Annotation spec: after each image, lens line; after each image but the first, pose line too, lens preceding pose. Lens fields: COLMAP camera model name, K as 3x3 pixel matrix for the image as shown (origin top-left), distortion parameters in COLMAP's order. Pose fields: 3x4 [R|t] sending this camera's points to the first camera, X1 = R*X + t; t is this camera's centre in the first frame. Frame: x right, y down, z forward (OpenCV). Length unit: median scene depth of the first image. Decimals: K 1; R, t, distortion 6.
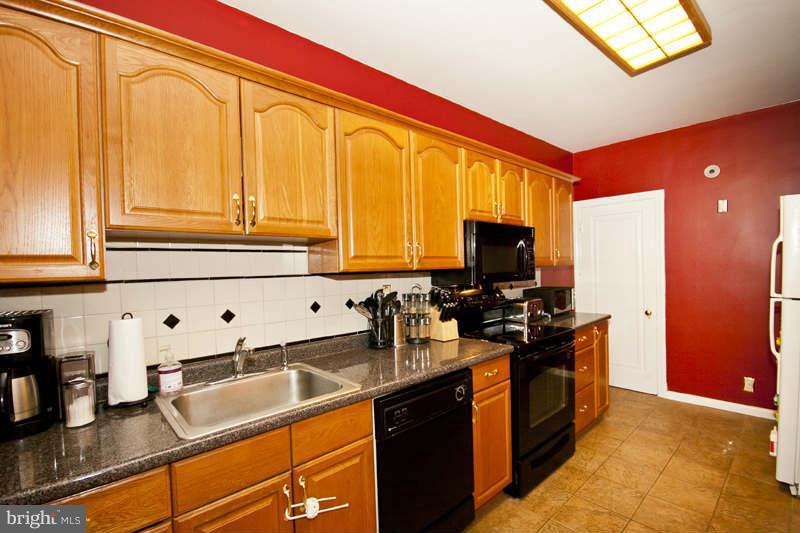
lens RADIAL K [[366.8, 0, 404.6], [0, 366.8, 274.4], [0, 0, 1]] dist [-0.013515, -0.000835]
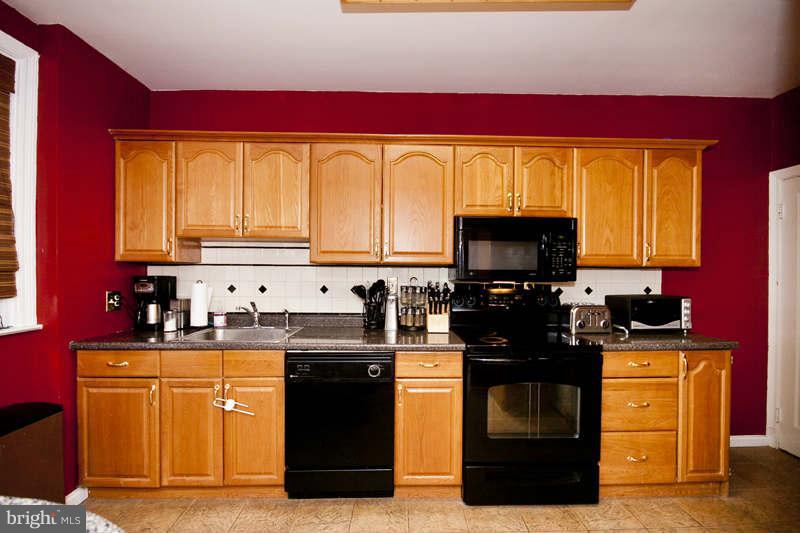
lens RADIAL K [[366.8, 0, 404.6], [0, 366.8, 274.4], [0, 0, 1]] dist [-0.013515, -0.000835]
pose [[0.753378, 0.035039, -0.656654, 0.860811], [-0.039339, 0.999192, 0.008182, 0.010913], [0.656410, 0.019668, 0.754148, 0.173375]]
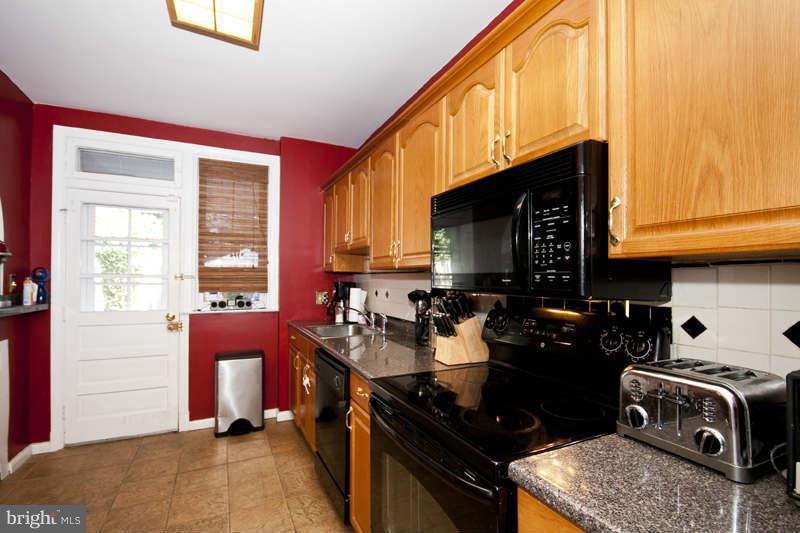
lens RADIAL K [[366.8, 0, 404.6], [0, 366.8, 274.4], [0, 0, 1]] dist [-0.013515, -0.000835]
pose [[-0.264353, 0.020649, -0.964205, 1.019424], [-0.009083, 0.999673, 0.023899, -0.018676], [0.964383, 0.015076, -0.264079, 1.325933]]
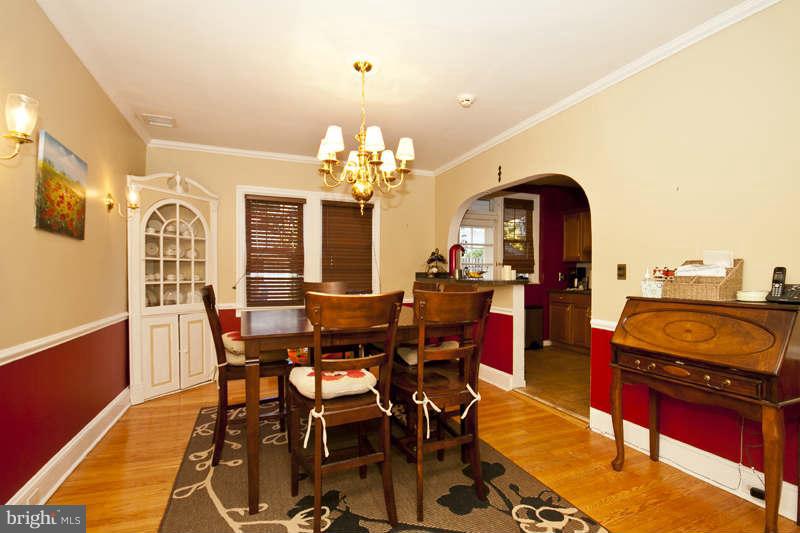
lens RADIAL K [[366.8, 0, 404.6], [0, 366.8, 274.4], [0, 0, 1]] dist [-0.013515, -0.000835]
pose [[-0.336722, 0.037677, -0.940850, 2.761431], [-0.008021, 0.999048, 0.042879, 0.001865], [0.941570, 0.021985, -0.336099, 0.226935]]
